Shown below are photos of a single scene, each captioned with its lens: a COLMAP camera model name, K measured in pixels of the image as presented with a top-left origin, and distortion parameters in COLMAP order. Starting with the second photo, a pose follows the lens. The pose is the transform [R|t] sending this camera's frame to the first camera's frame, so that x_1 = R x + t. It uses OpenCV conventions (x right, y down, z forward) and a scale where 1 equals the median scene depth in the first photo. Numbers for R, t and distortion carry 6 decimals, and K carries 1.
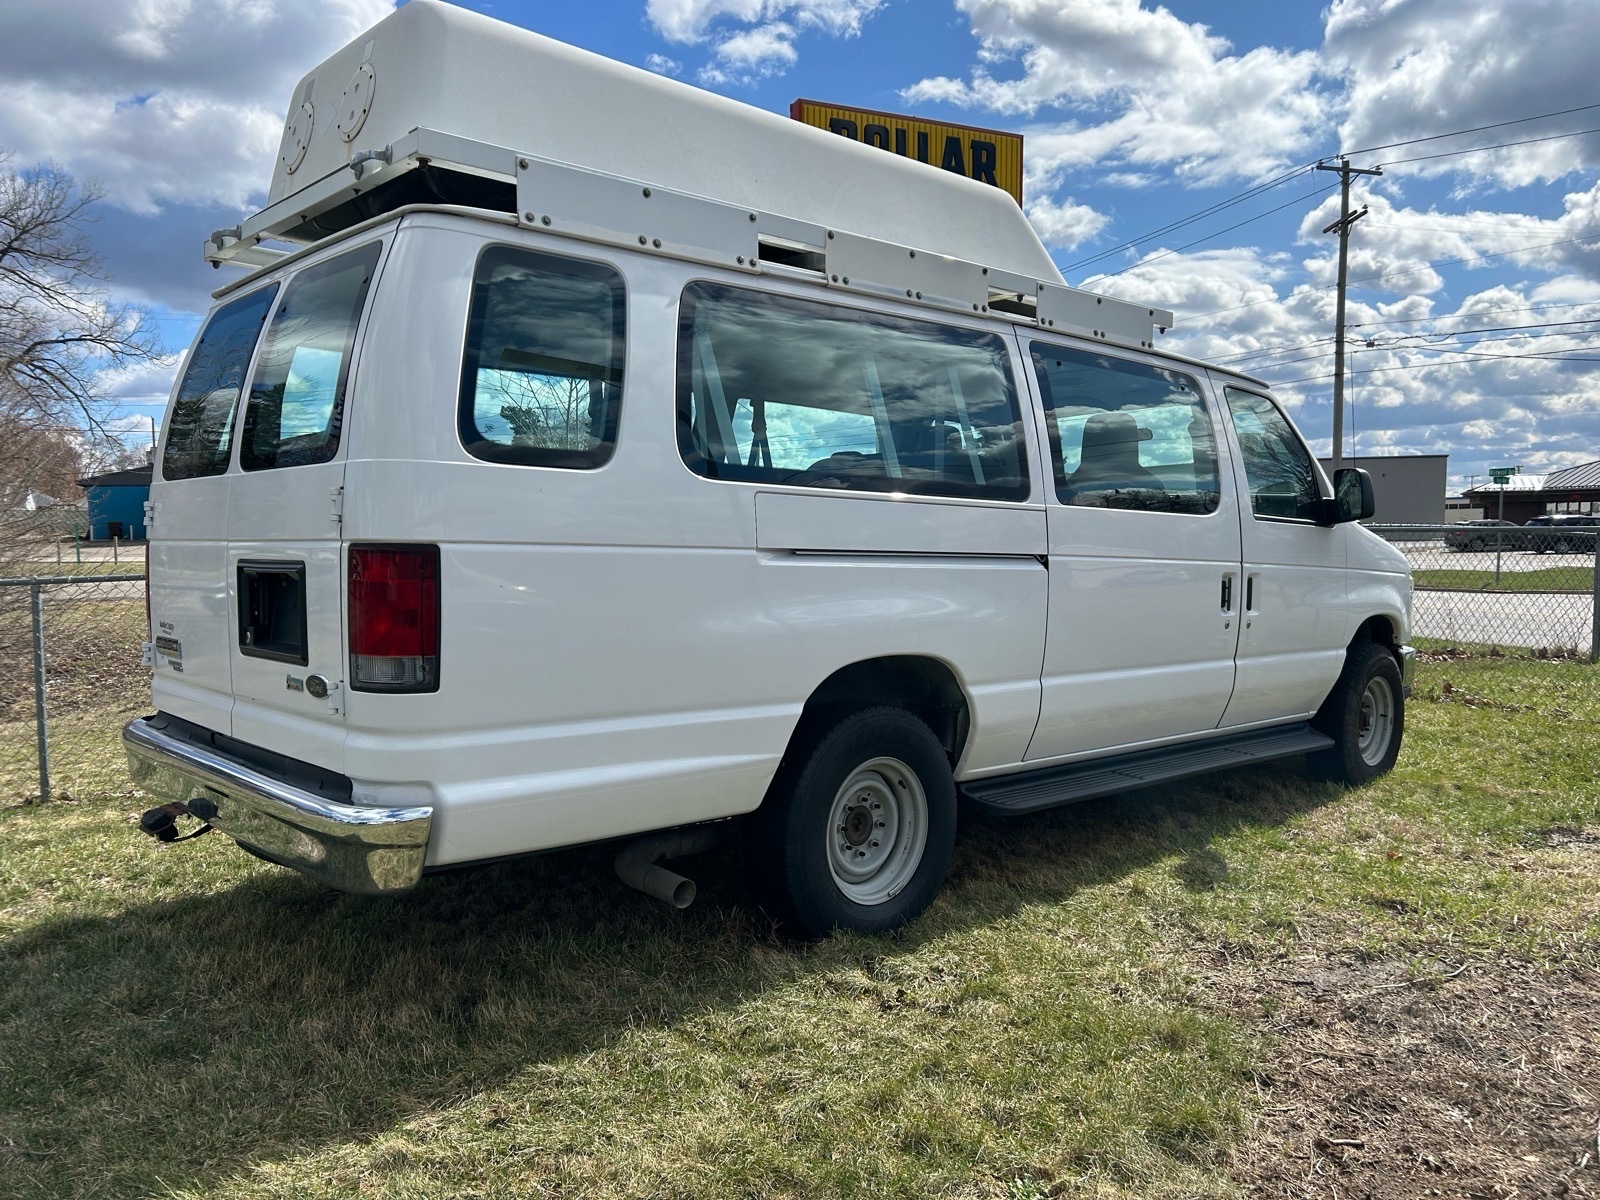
lens RADIAL K [[1209.1, 0, 795.3], [0, 1209.1, 607.5], [0, 0, 1]] dist [0.065497, -0.082103]
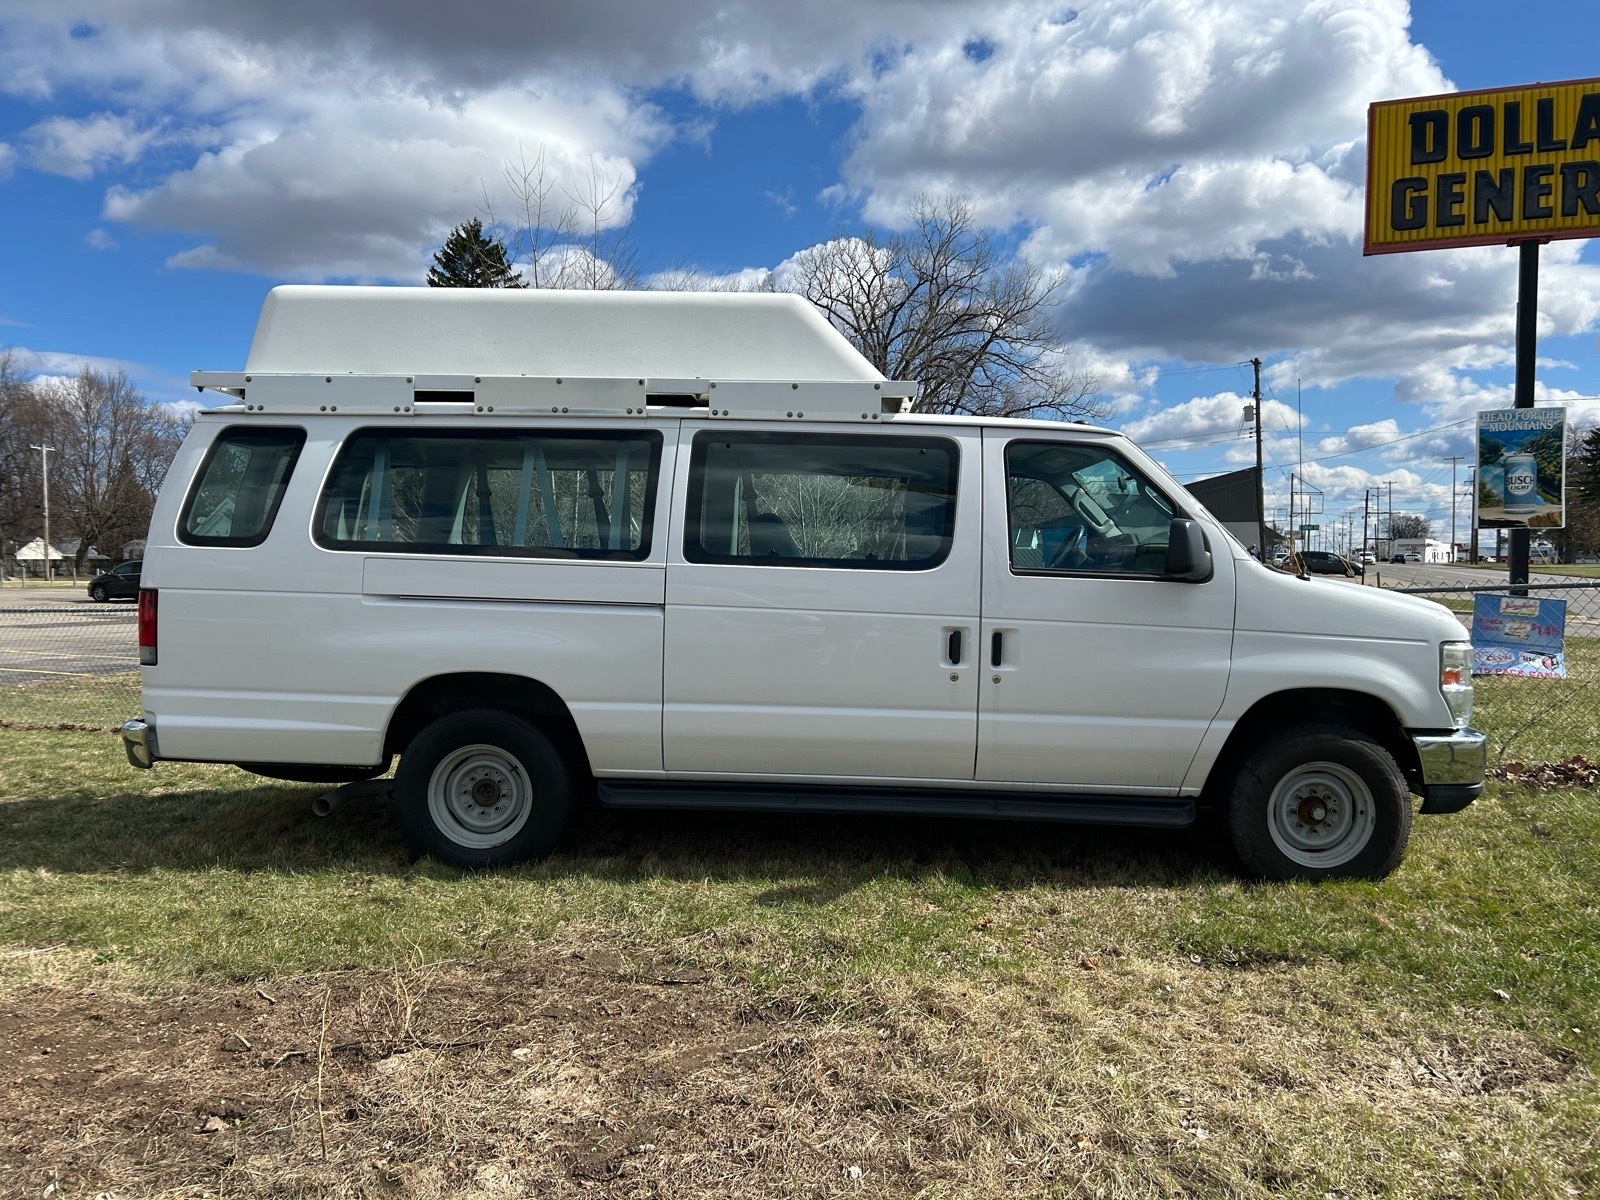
lens RADIAL K [[1209.1, 0, 795.3], [0, 1209.1, 607.5], [0, 0, 1]] dist [0.065497, -0.082103]
pose [[0.710098, 0.027193, -0.703577, 0.964540], [-0.047375, 0.998835, -0.009209, -0.028887], [0.702507, 0.039872, 0.710559, 0.177162]]
